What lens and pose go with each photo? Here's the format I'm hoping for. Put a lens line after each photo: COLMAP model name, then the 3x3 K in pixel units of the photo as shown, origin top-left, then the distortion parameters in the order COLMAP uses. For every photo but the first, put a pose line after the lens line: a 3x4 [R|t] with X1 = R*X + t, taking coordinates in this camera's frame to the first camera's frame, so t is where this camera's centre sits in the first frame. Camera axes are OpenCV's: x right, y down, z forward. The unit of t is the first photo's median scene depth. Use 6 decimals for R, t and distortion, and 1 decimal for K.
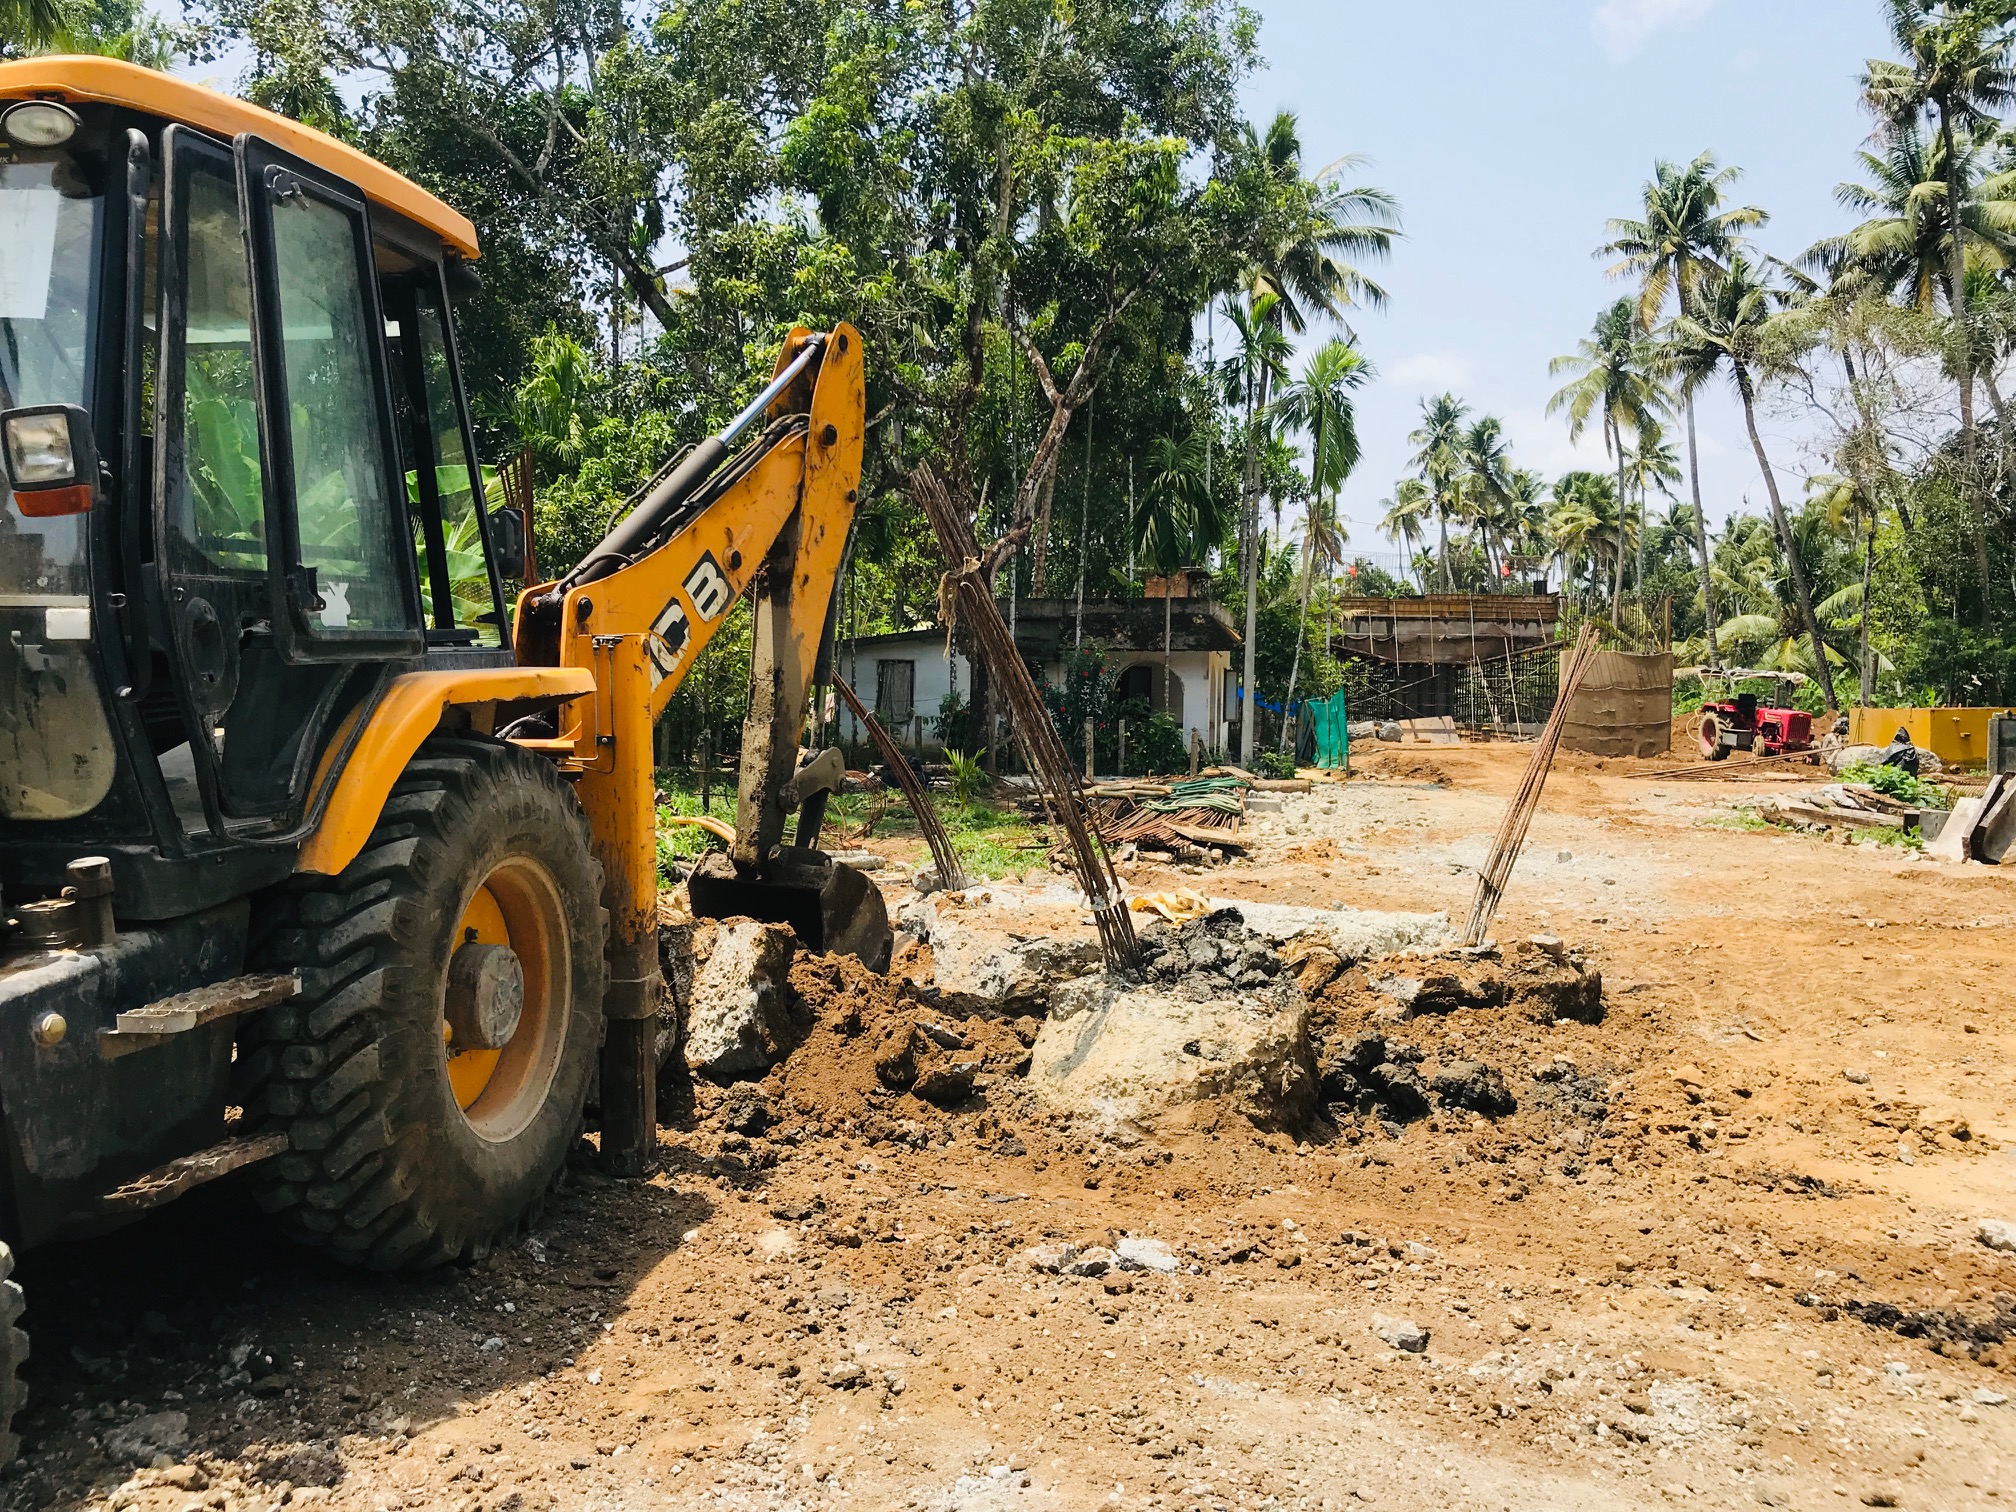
lens RADIAL K [[1454.0, 0, 1009.4], [0, 1454.0, 747.8], [0, 0, 1]] dist [0.001922, 0.000626]
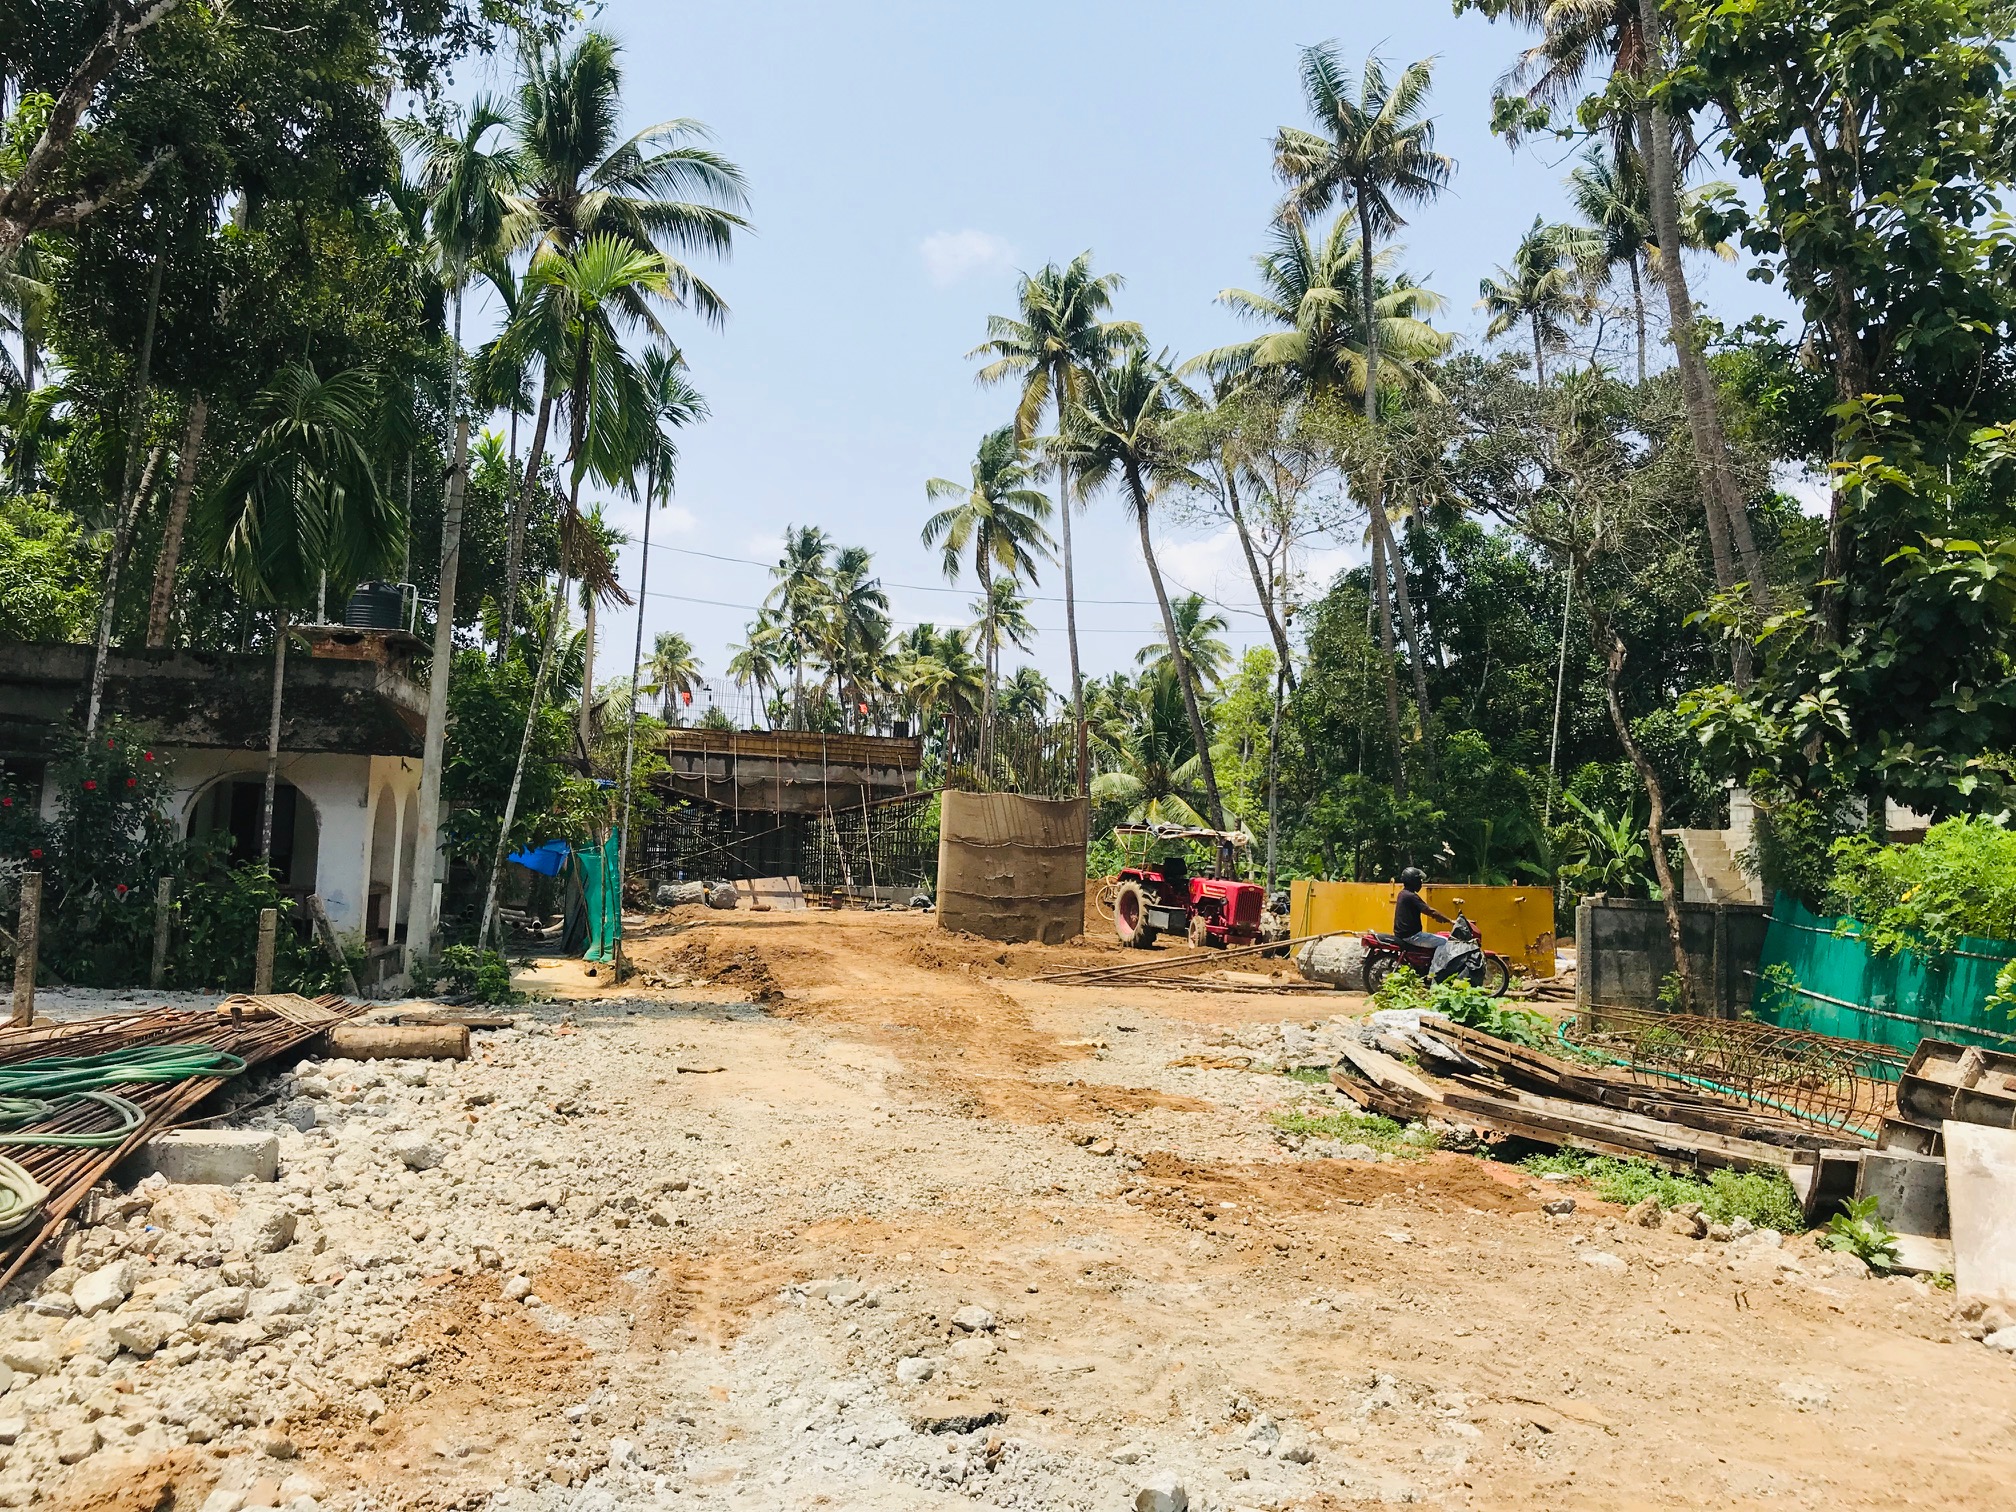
lens RADIAL K [[1454.0, 0, 1010.9], [0, 1454.0, 749.8], [0, 0, 1]] dist [0.001922, 0.000626]
pose [[0.906111, 0.056054, 0.419309, 0.074422], [-0.011767, 0.994139, -0.107470, -0.007162], [-0.422875, 0.092446, 0.901460, 0.232218]]
